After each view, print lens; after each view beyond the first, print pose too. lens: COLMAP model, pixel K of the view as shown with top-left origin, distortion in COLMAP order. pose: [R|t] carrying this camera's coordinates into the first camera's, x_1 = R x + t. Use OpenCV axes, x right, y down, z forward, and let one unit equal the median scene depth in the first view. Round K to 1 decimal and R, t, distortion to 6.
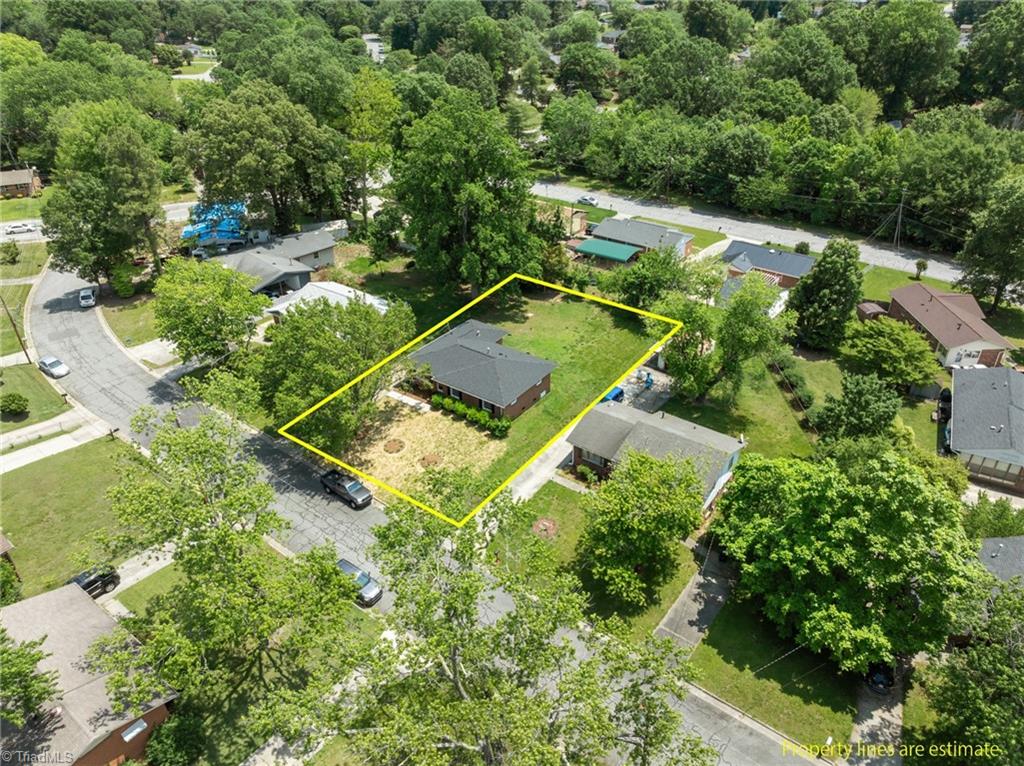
lens RADIAL K [[712.6, 0, 512.0], [0, 712.6, 383.0], [0, 0, 1]] dist [-0.032991, 0.004316]
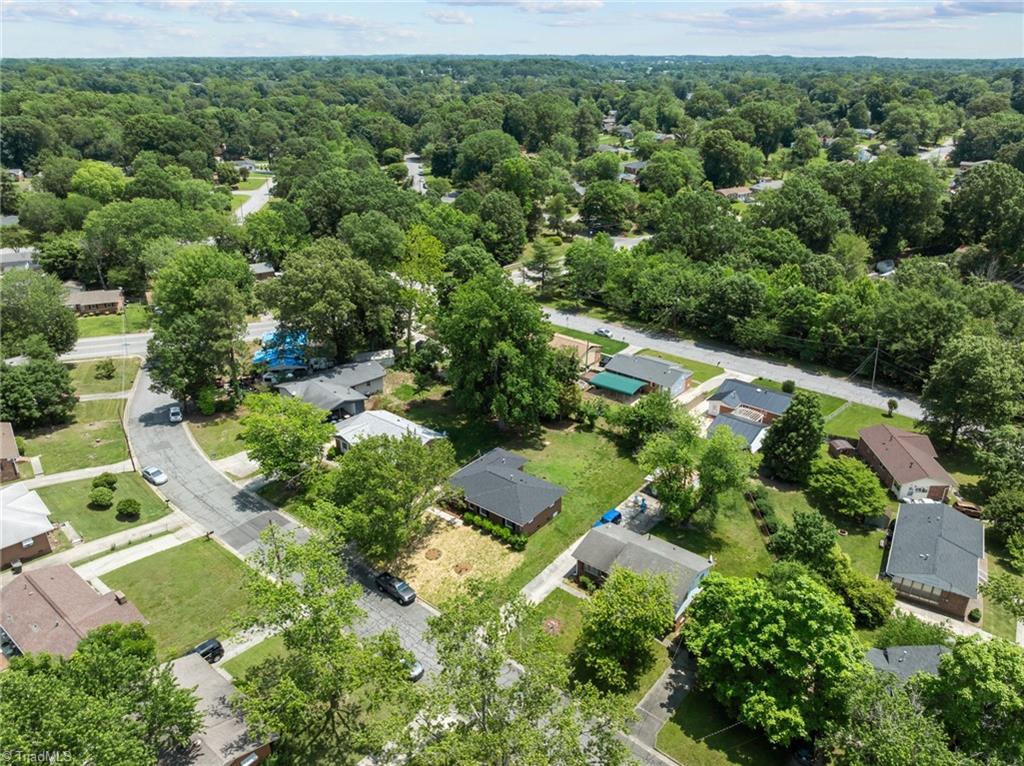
lens RADIAL K [[727.9, 0, 512.0], [0, 727.9, 383.0], [0, 0, 1]] dist [-0.032079, -0.007674]
pose [[0.999027, 0.028645, -0.033529, 0.004162], [-0.032796, 0.990887, -0.130640, -0.035218], [0.029481, 0.131613, 0.990863, -0.221152]]
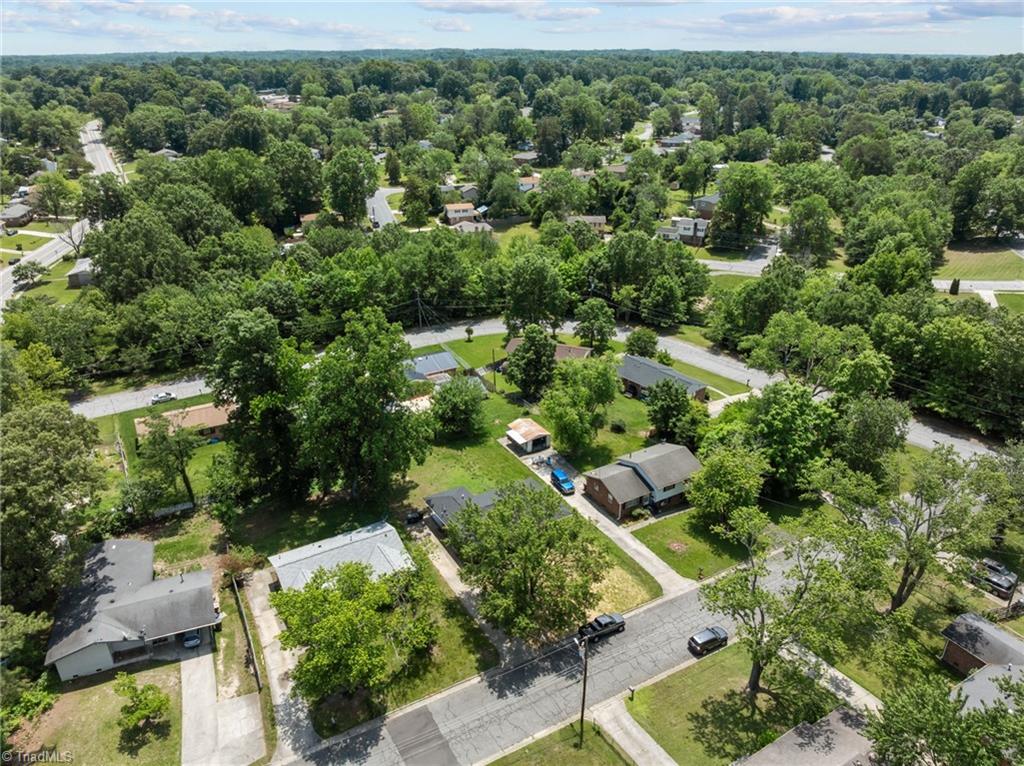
lens RADIAL K [[727.9, 0, 512.0], [0, 727.9, 383.0], [0, 0, 1]] dist [-0.032079, -0.007674]
pose [[0.392687, -0.374613, 0.839918, -0.806463], [0.486400, 0.859692, 0.156025, -0.322664], [-0.780520, 0.347267, 0.519802, 0.246854]]
